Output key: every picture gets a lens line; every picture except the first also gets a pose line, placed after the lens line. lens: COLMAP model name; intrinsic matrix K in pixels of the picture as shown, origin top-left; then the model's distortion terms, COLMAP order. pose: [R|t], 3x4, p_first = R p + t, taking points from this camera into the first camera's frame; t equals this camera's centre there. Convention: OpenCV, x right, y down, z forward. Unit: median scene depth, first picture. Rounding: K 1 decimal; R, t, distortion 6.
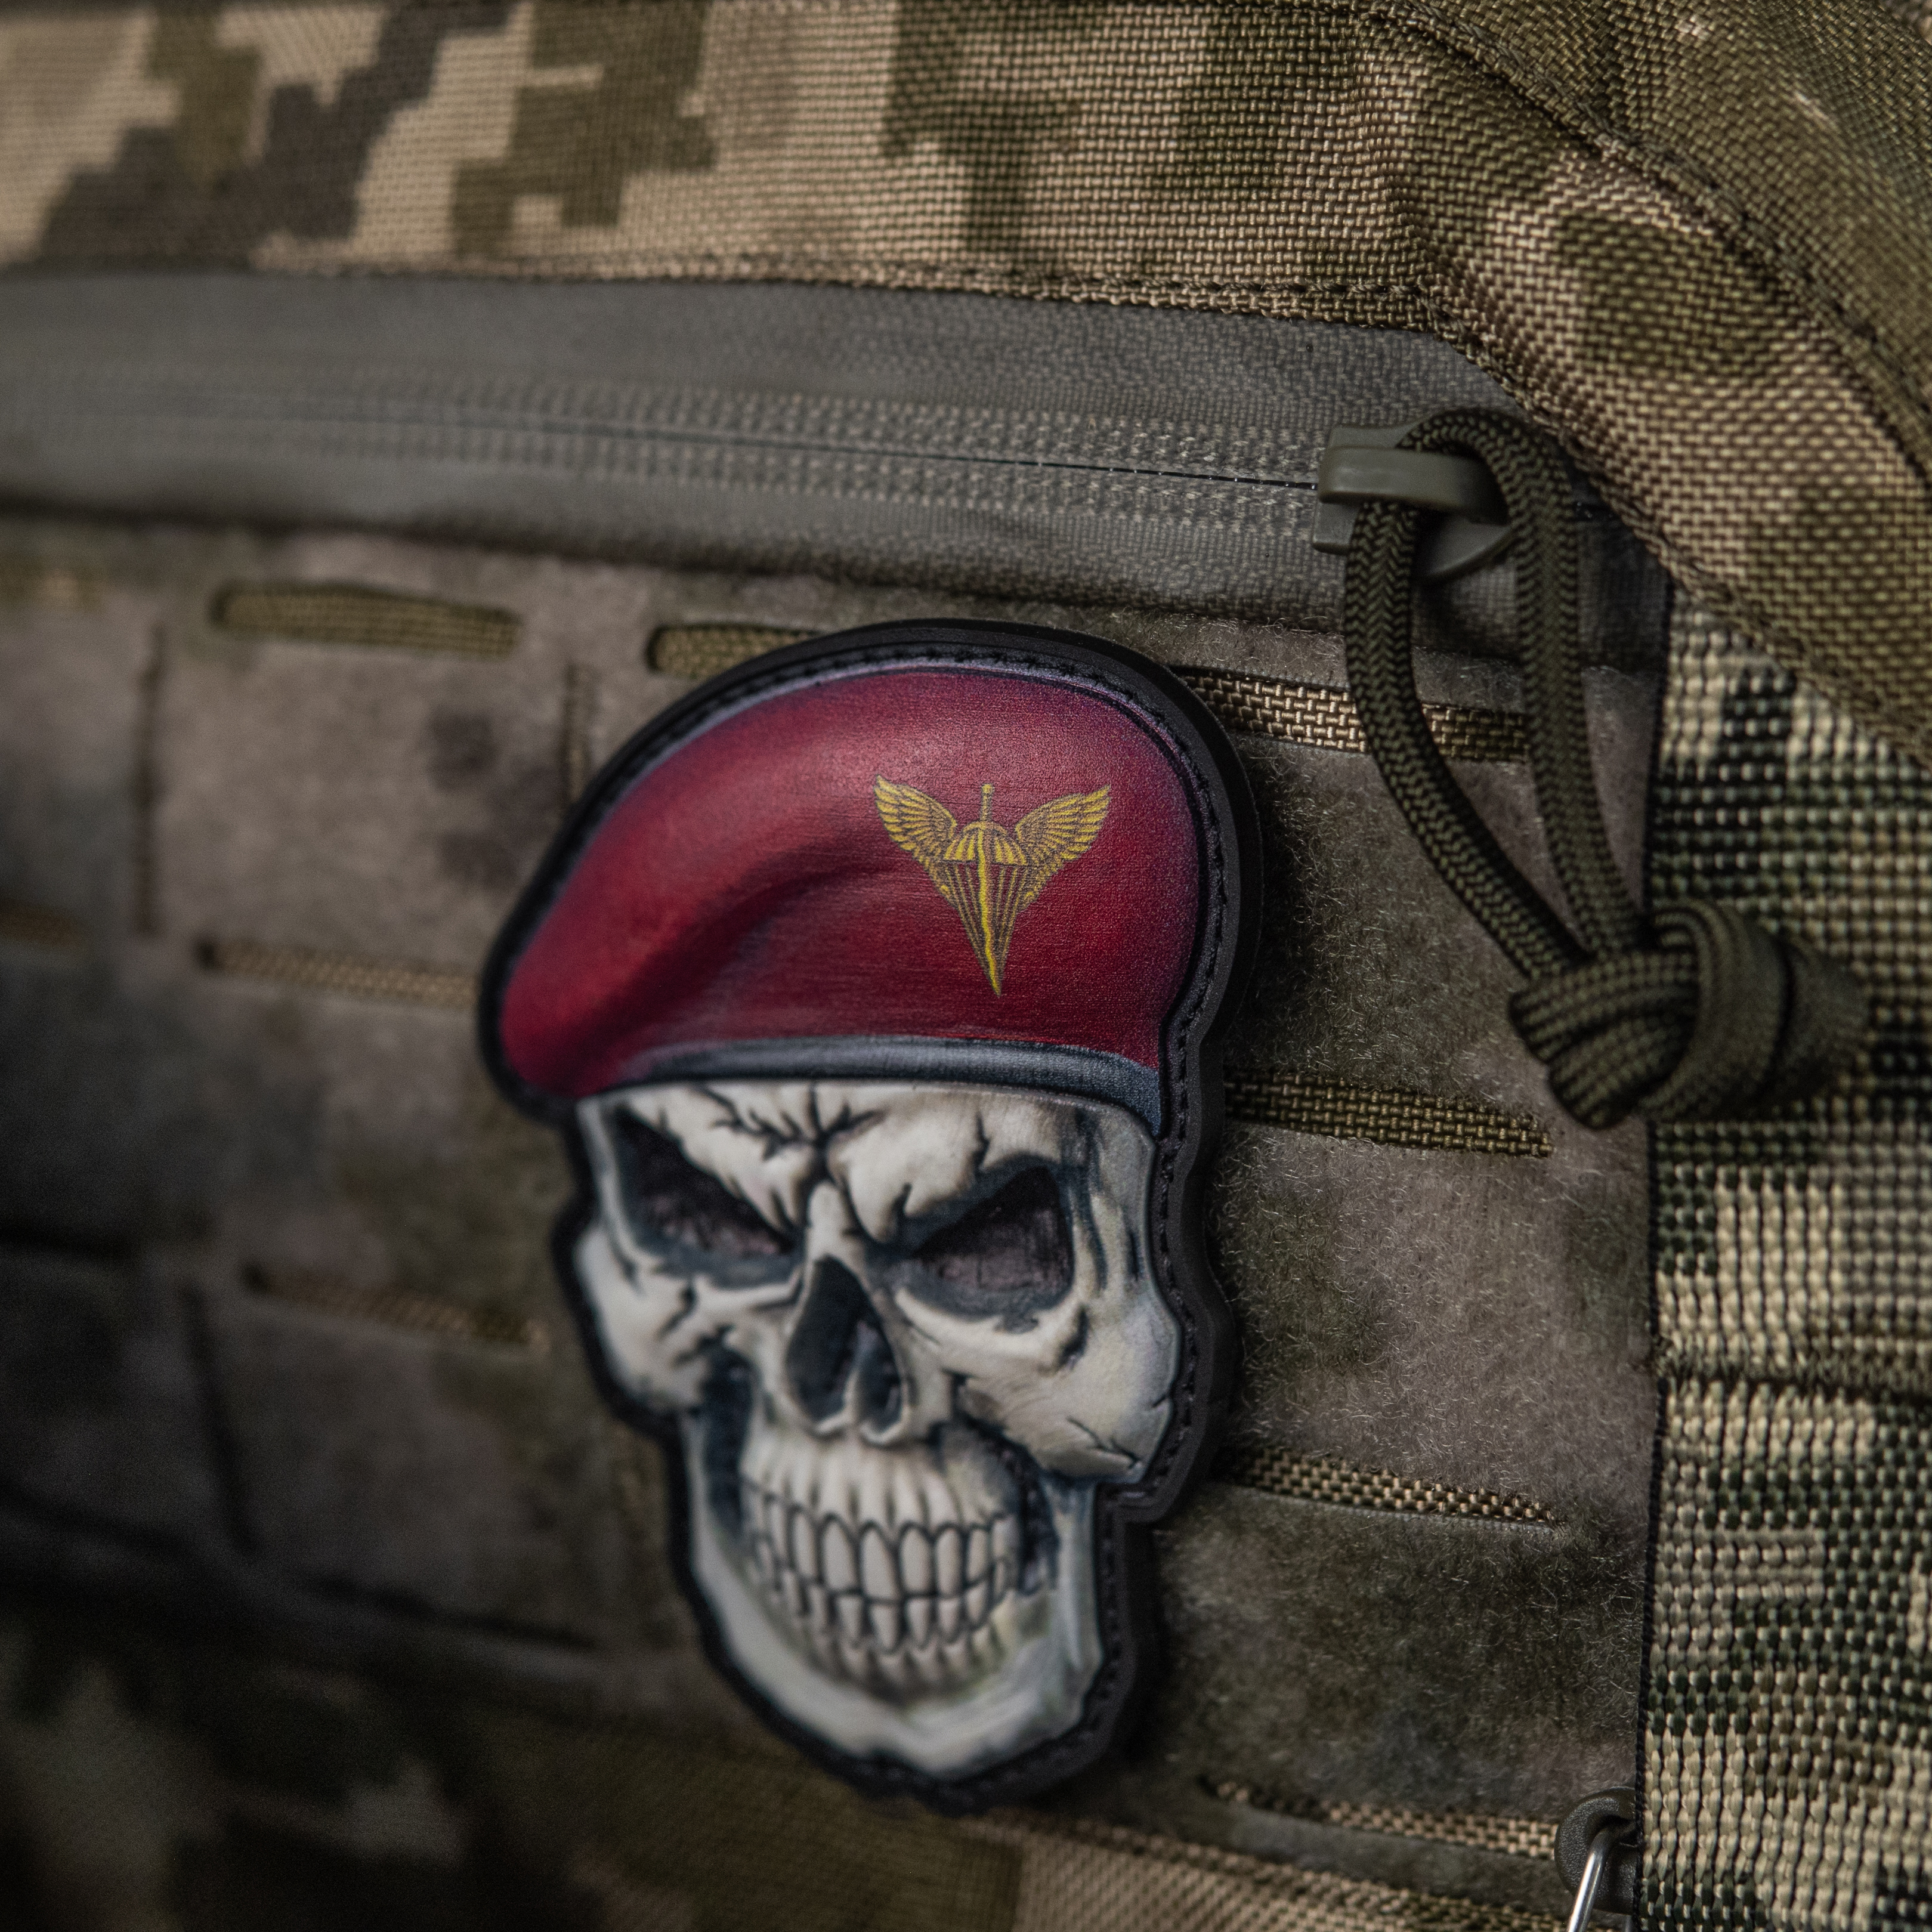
lens RADIAL K [[6672.8, 0, 965.9], [0, 6672.8, 1295.6], [0, 0, 1]] dist [-0.042916, 0.082496]
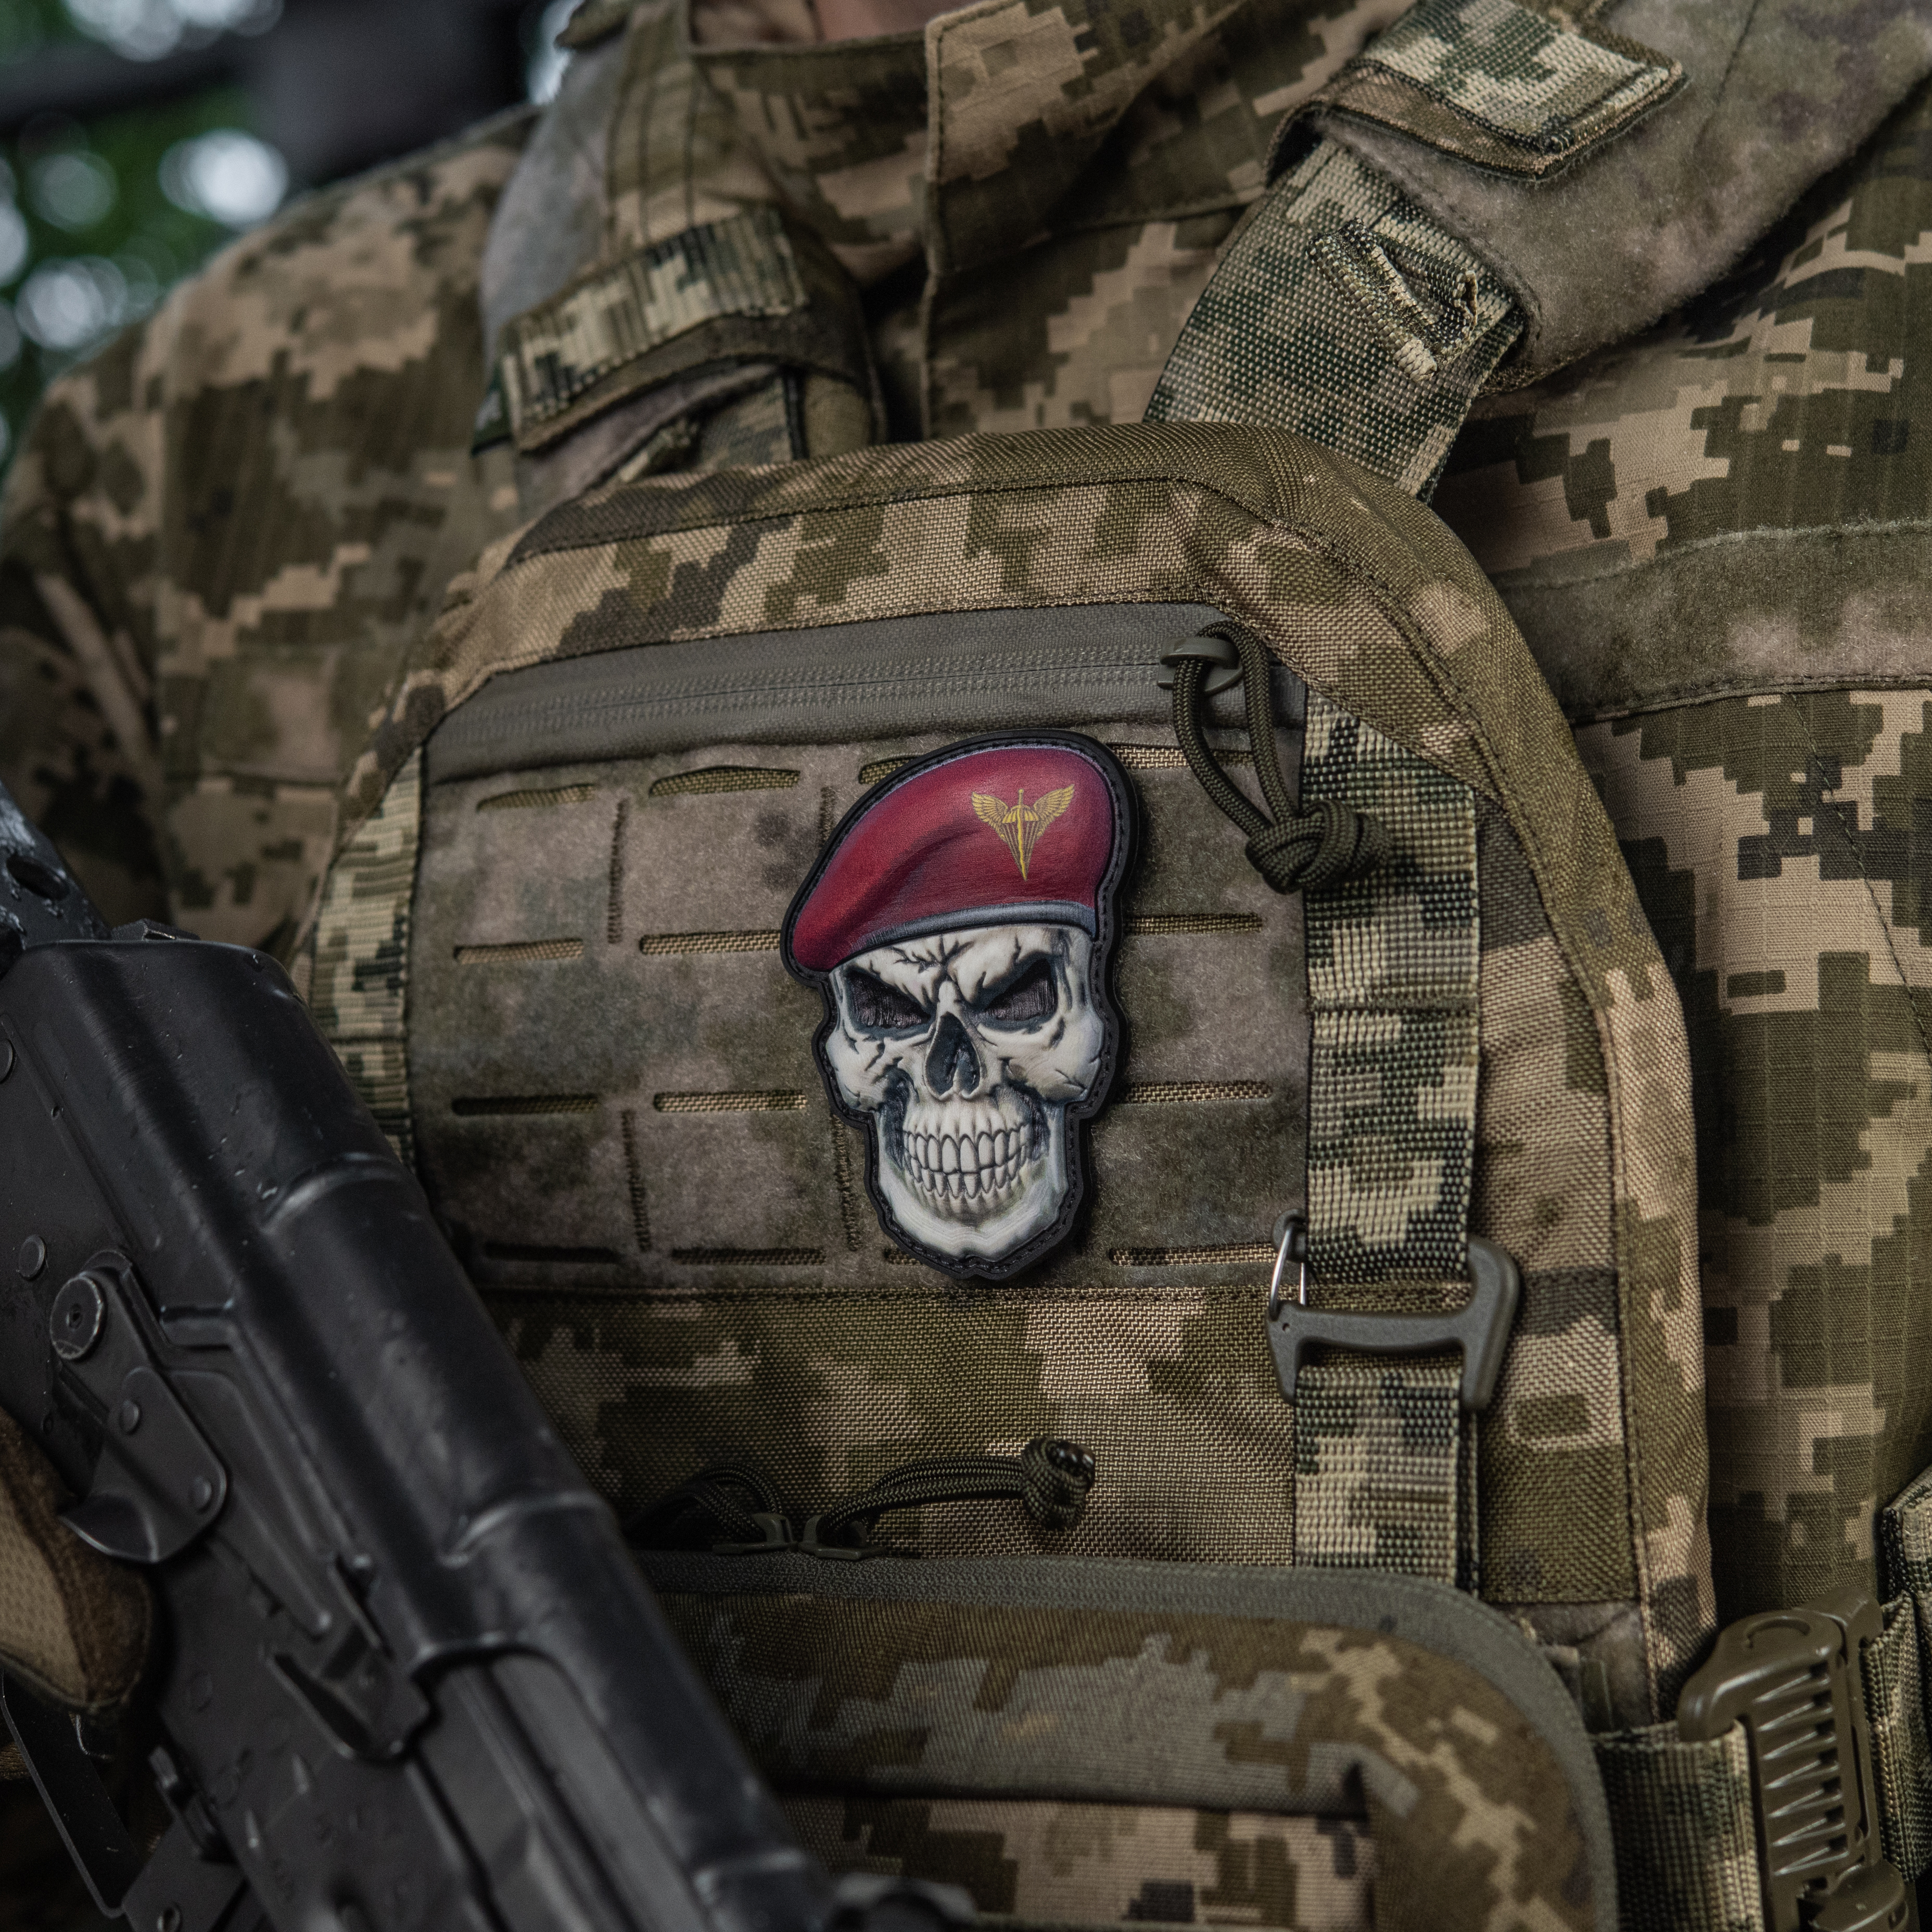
lens RADIAL K [[6672.8, 0, 965.9], [0, 6672.8, 1295.6], [0, 0, 1]] dist [-0.042916, 0.082496]
pose [[0.997898, 0.001807, 0.064781, -0.169224], [0.014067, 0.969739, -0.243739, 0.673512], [-0.063261, 0.244137, 0.967675, -1.244513]]
